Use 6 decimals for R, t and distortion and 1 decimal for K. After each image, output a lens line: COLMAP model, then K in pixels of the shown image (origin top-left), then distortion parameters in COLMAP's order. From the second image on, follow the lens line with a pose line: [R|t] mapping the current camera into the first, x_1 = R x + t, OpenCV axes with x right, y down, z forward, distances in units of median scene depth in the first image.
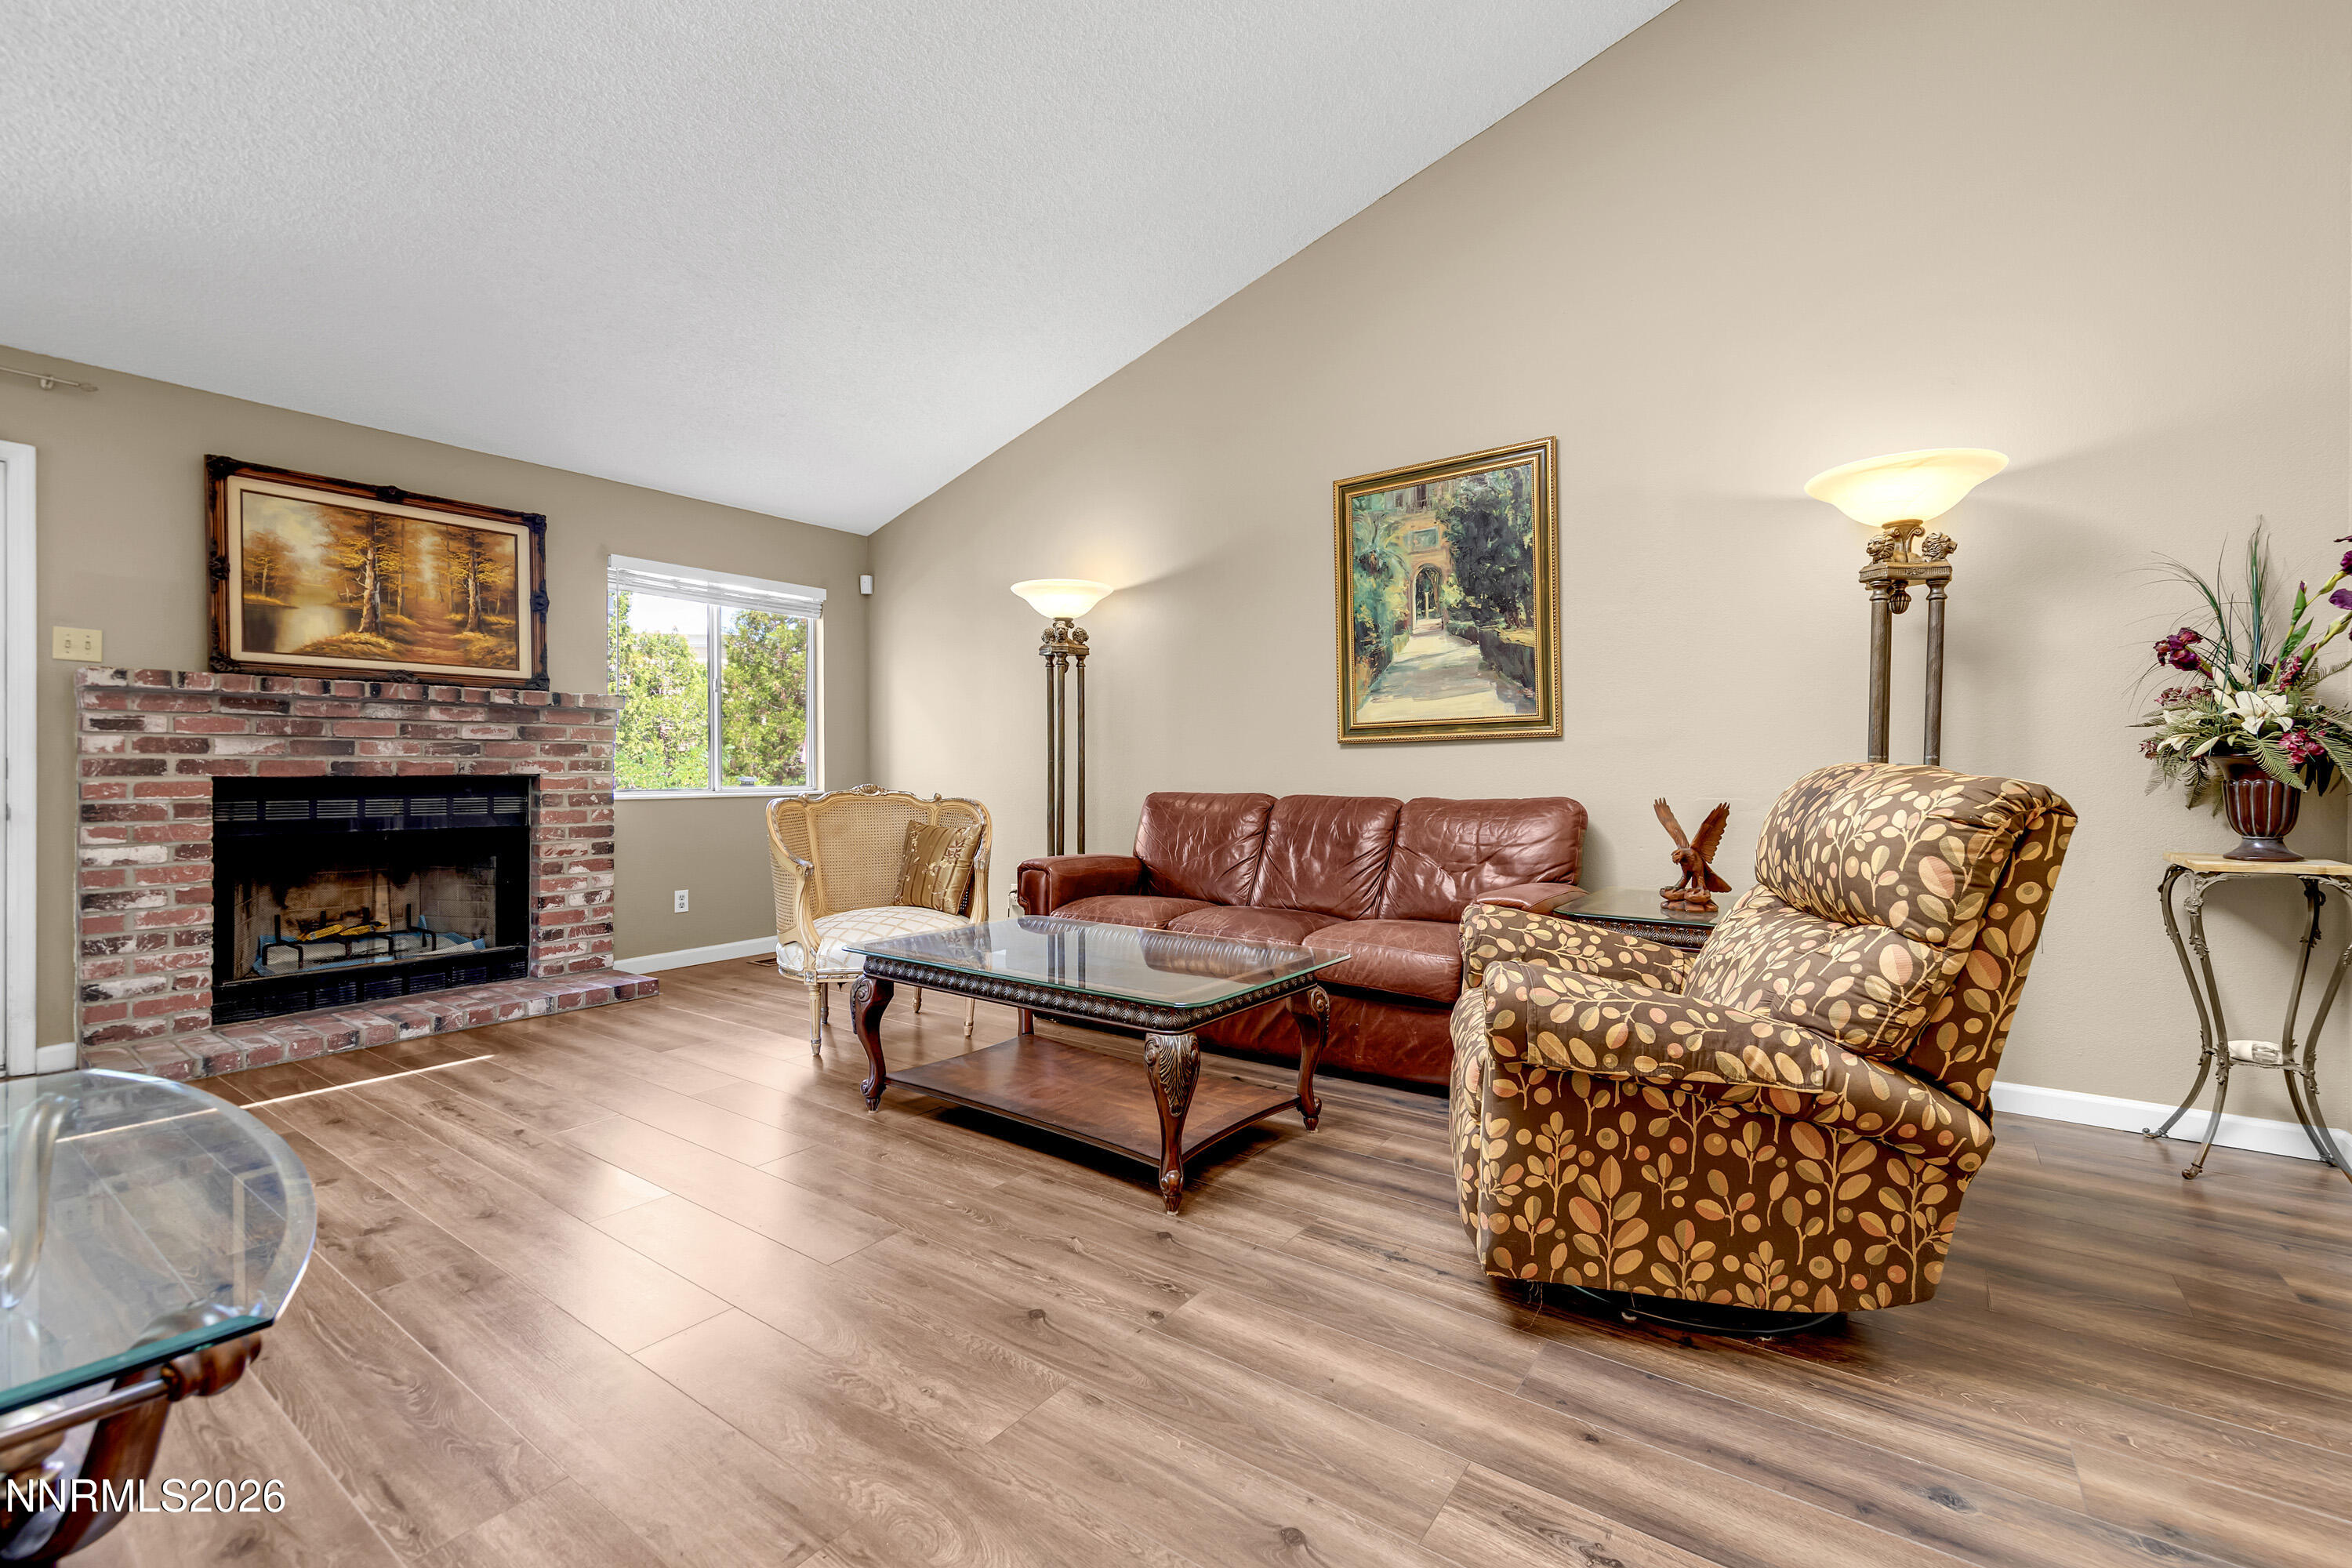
lens RADIAL K [[1006.0, 0, 1201.5], [0, 1006.0, 767.4], [0, 0, 1]] dist [0.005397, -0.000492]
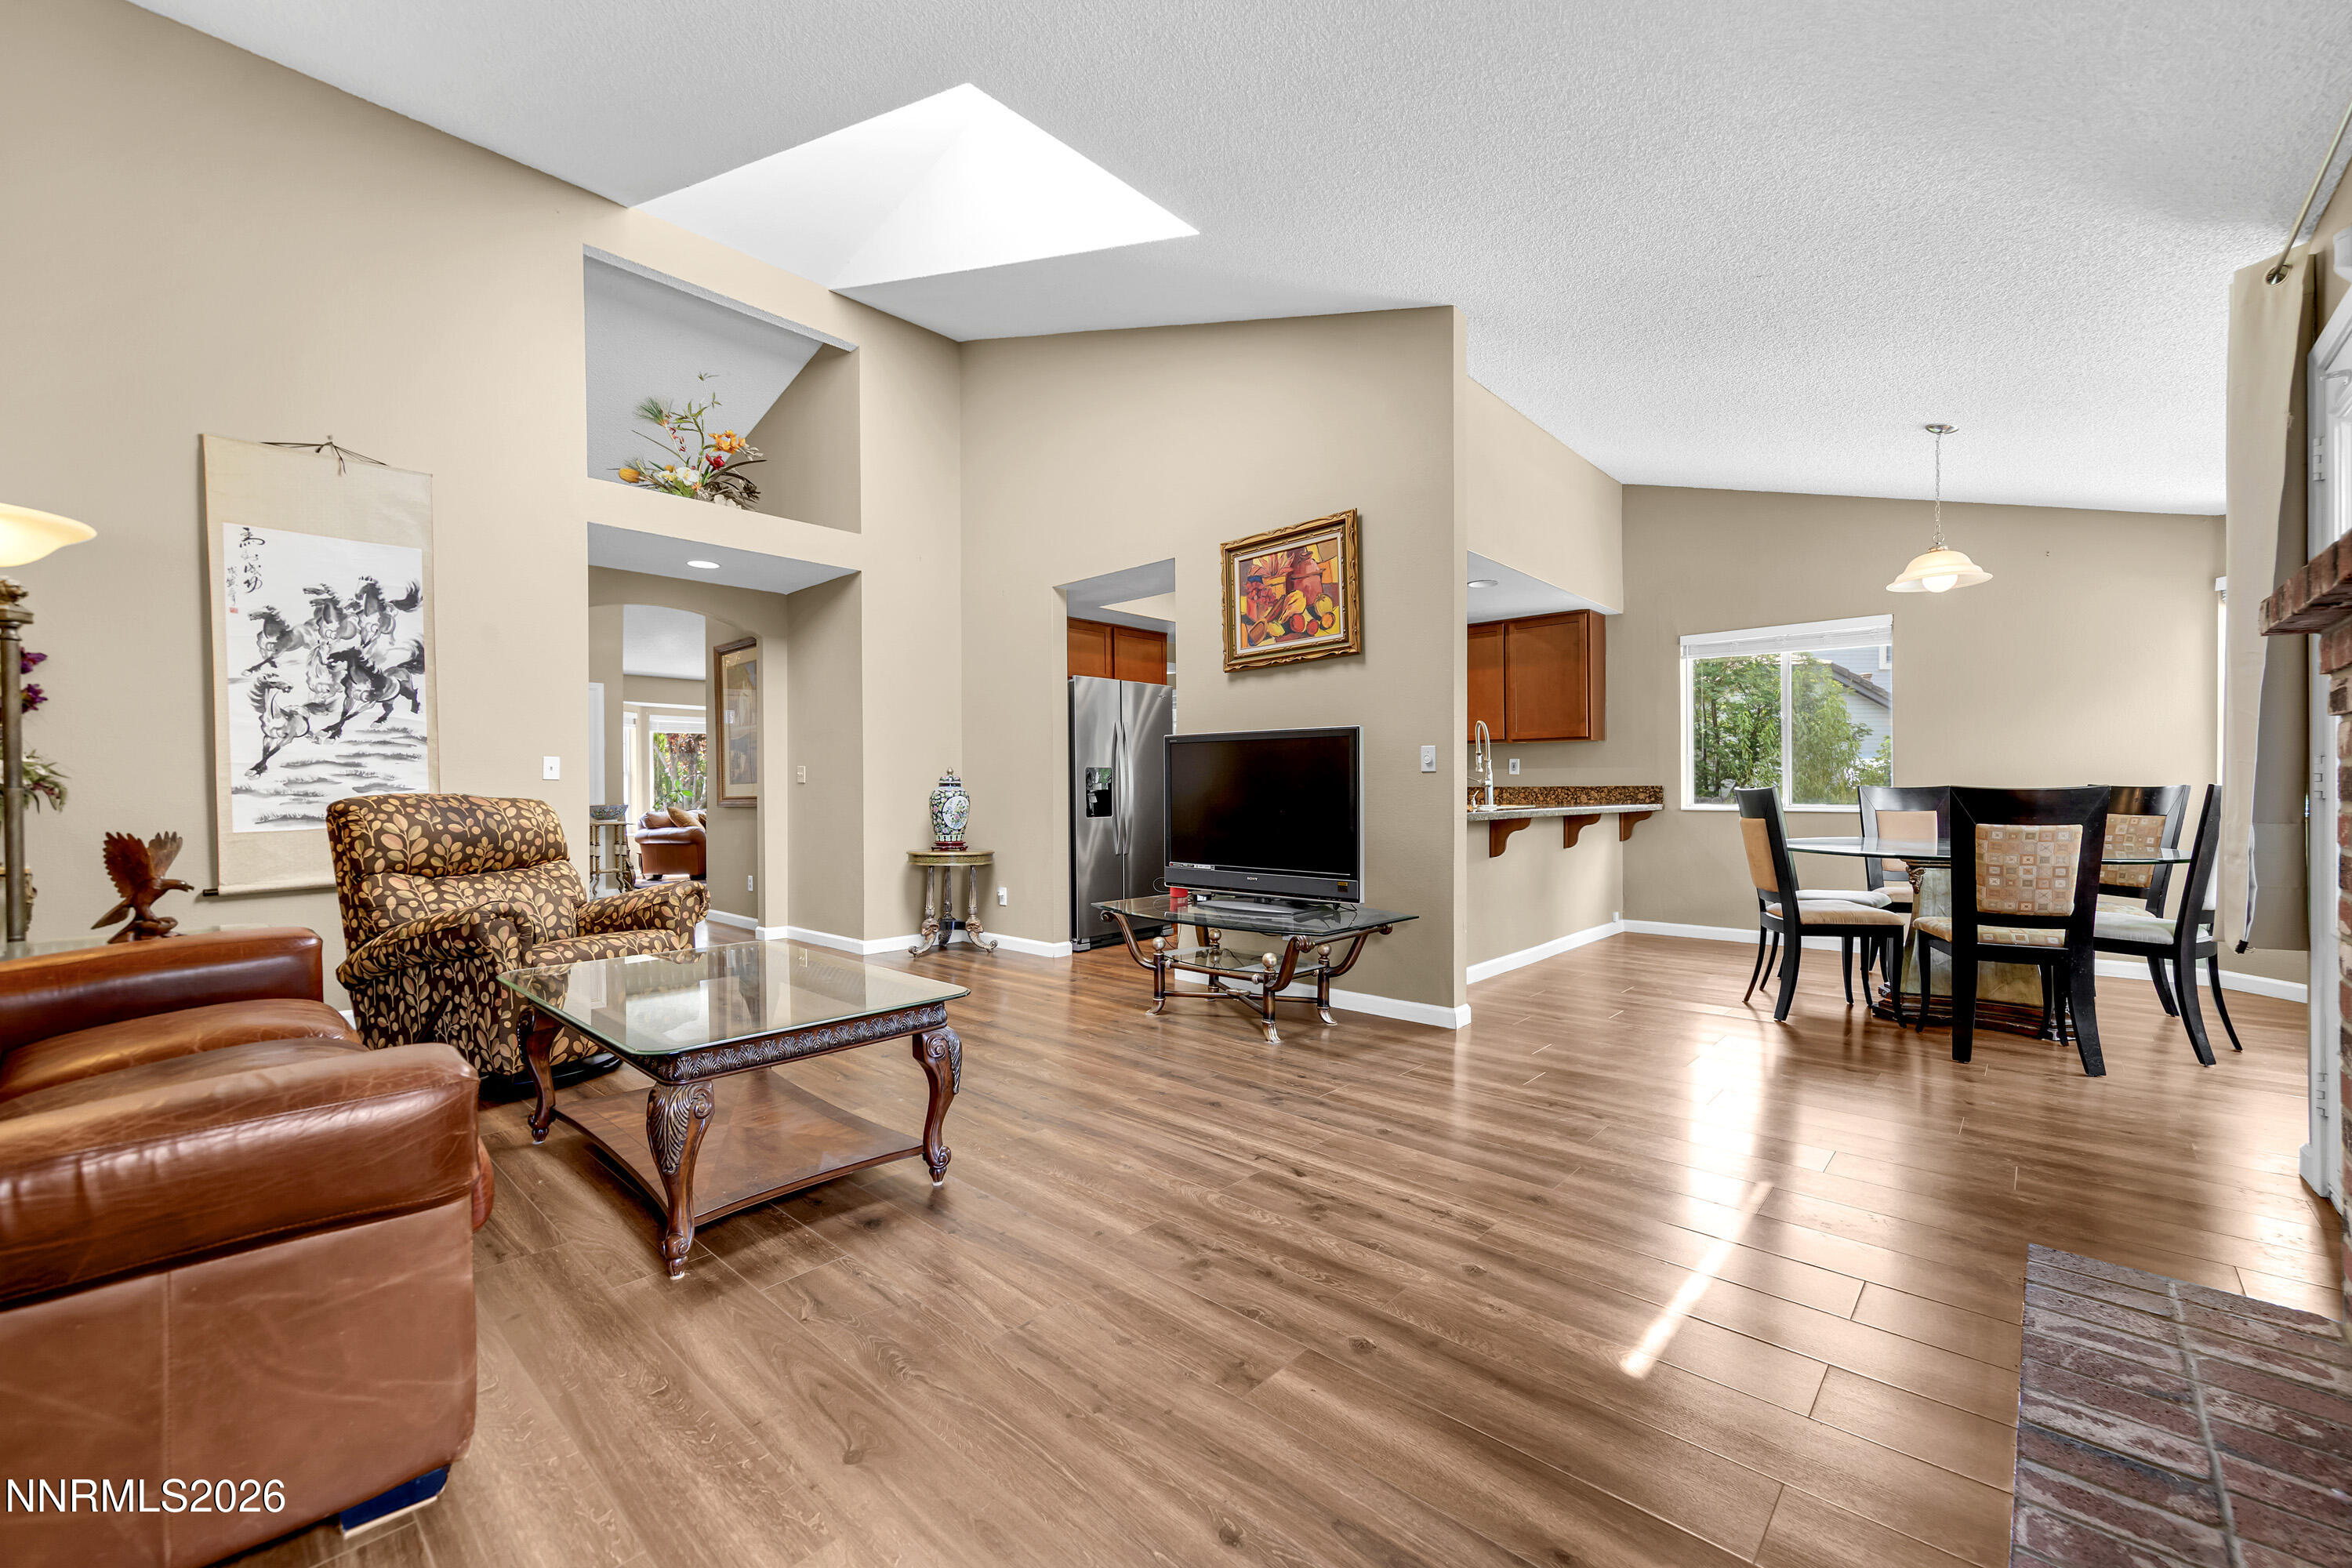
lens RADIAL K [[939.7, 0, 1209.3], [0, 939.7, 789.9], [0, 0, 1]] dist [-0.000702, -0.000020]
pose [[-0.993631, 0.007502, 0.112431, -0.508782], [0.007596, 0.999971, 0.000410, -0.000324], [-0.112425, 0.001261, -0.993659, 1.382840]]
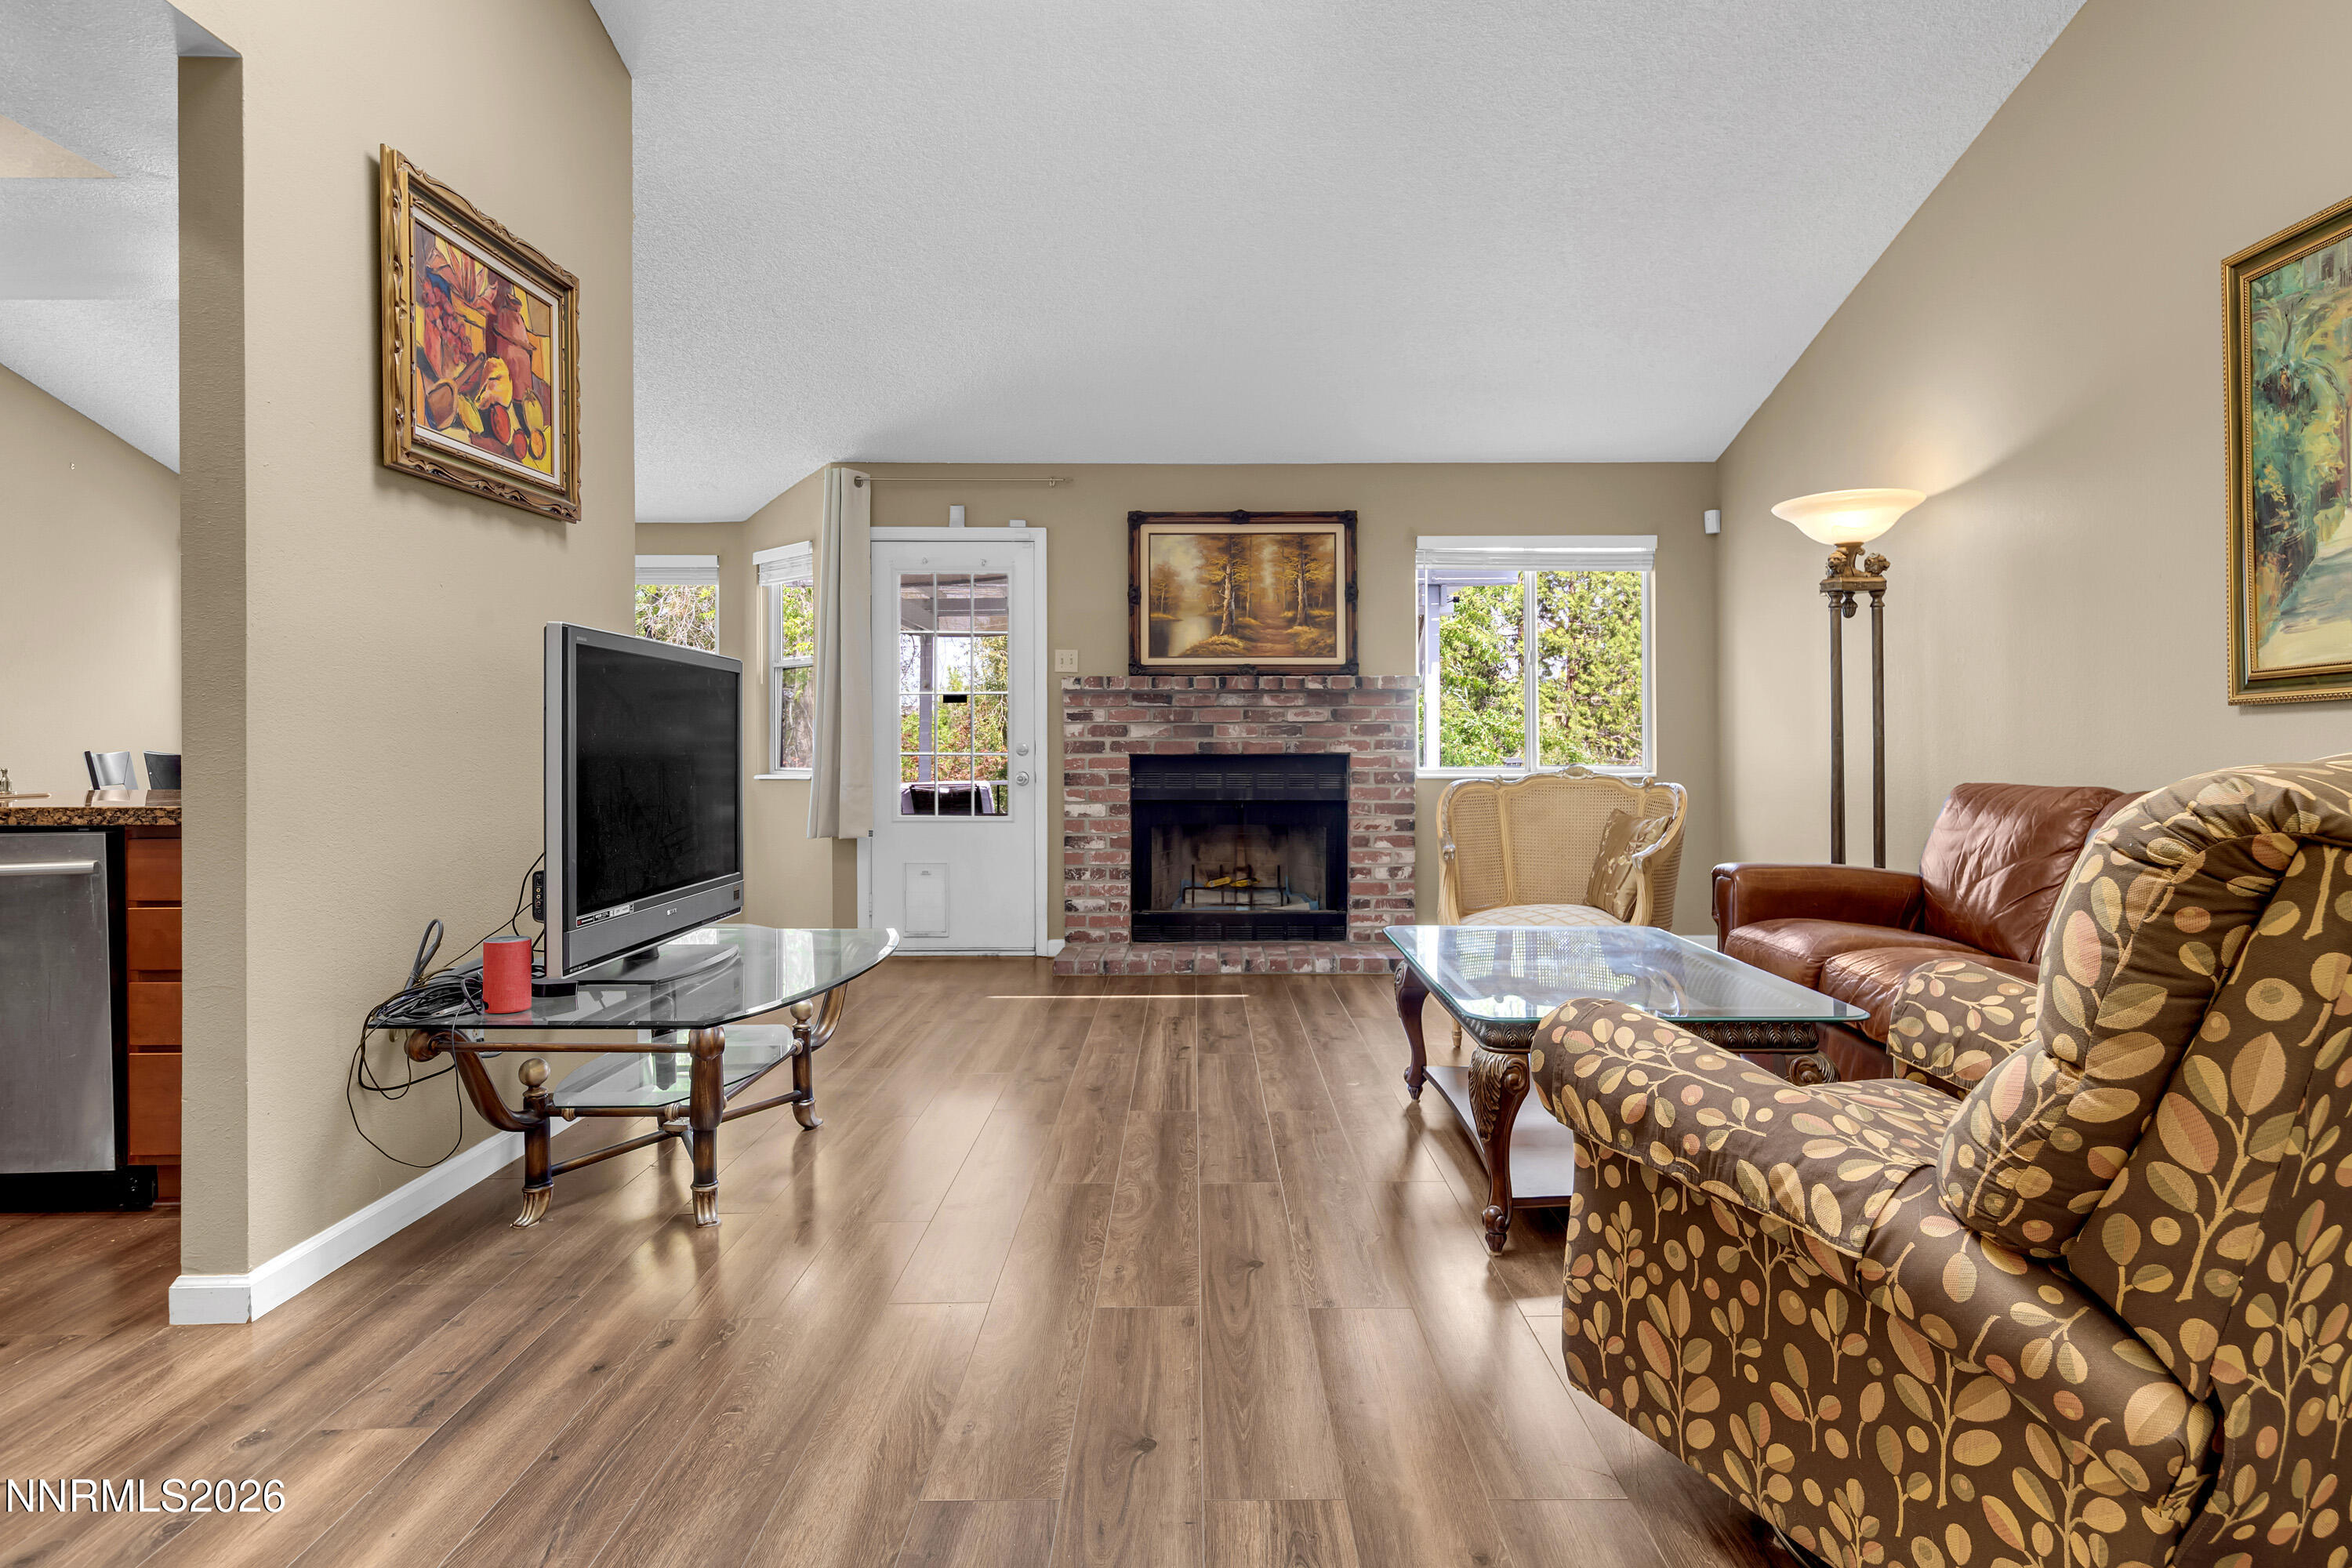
lens RADIAL K [[1303.5, 0, 1201.6], [0, 1303.5, 749.8], [0, 0, 1]] dist [0.003944, 0.000669]
pose [[0.582657, 0.001621, -0.812717, 0.448596], [0.002456, 0.999990, 0.003755, -0.002545], [0.812715, -0.004184, 0.582647, 0.075210]]
